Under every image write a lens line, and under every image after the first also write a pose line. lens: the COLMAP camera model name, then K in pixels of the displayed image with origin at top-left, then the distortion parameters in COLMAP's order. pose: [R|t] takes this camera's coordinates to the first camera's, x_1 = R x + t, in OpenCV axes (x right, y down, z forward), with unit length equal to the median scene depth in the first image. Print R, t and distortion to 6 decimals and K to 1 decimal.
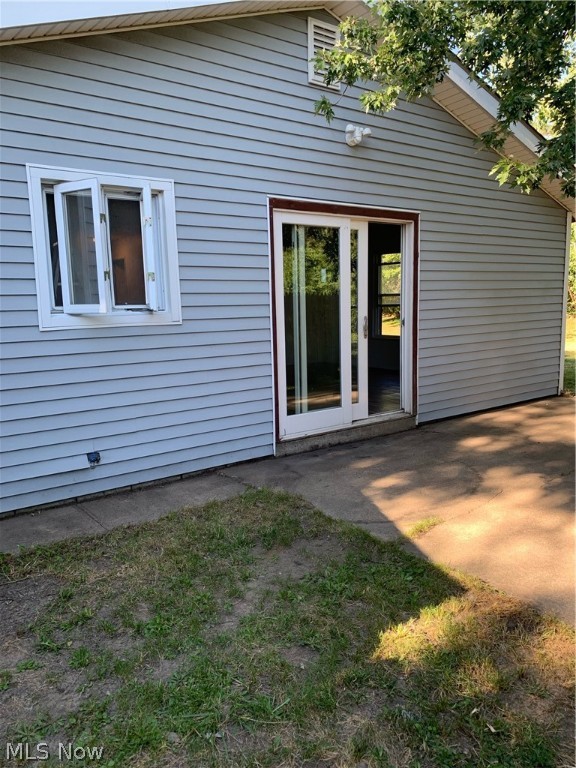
lens RADIAL K [[576.8, 0, 286.5], [0, 576.8, 384.5], [0, 0, 1]] dist [0.011162, -0.006300]
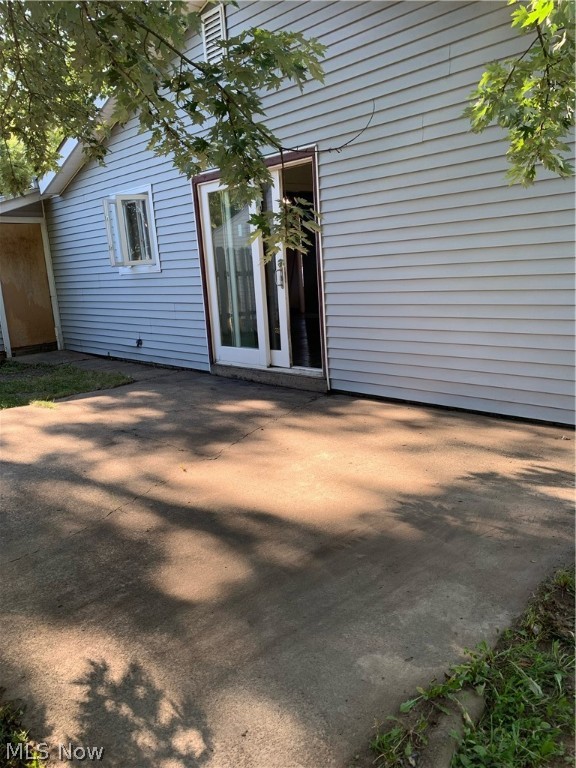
lens RADIAL K [[576.8, 0, 289.6], [0, 576.8, 380.9], [0, 0, 1]] dist [0.011162, -0.006300]
pose [[0.136771, 0.212339, -0.967577, 1.380273], [-0.088216, 0.975486, 0.201605, -0.152327], [0.986667, 0.057782, 0.152150, 1.033509]]
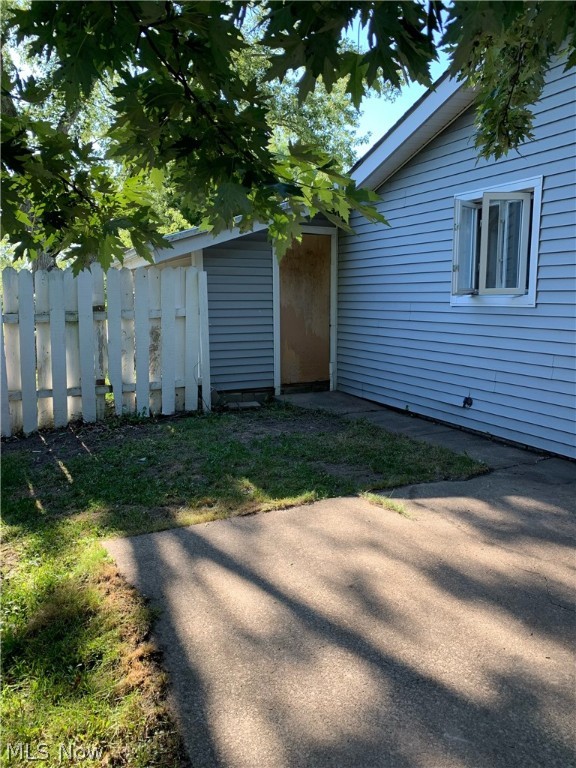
lens RADIAL K [[576.8, 0, 285.3], [0, 576.8, 387.6], [0, 0, 1]] dist [0.011162, -0.006300]
pose [[-0.190936, 0.177477, -0.965425, 0.906789], [-0.139039, 0.968713, 0.205580, -0.107570], [0.971705, 0.173485, -0.160286, 0.682711]]
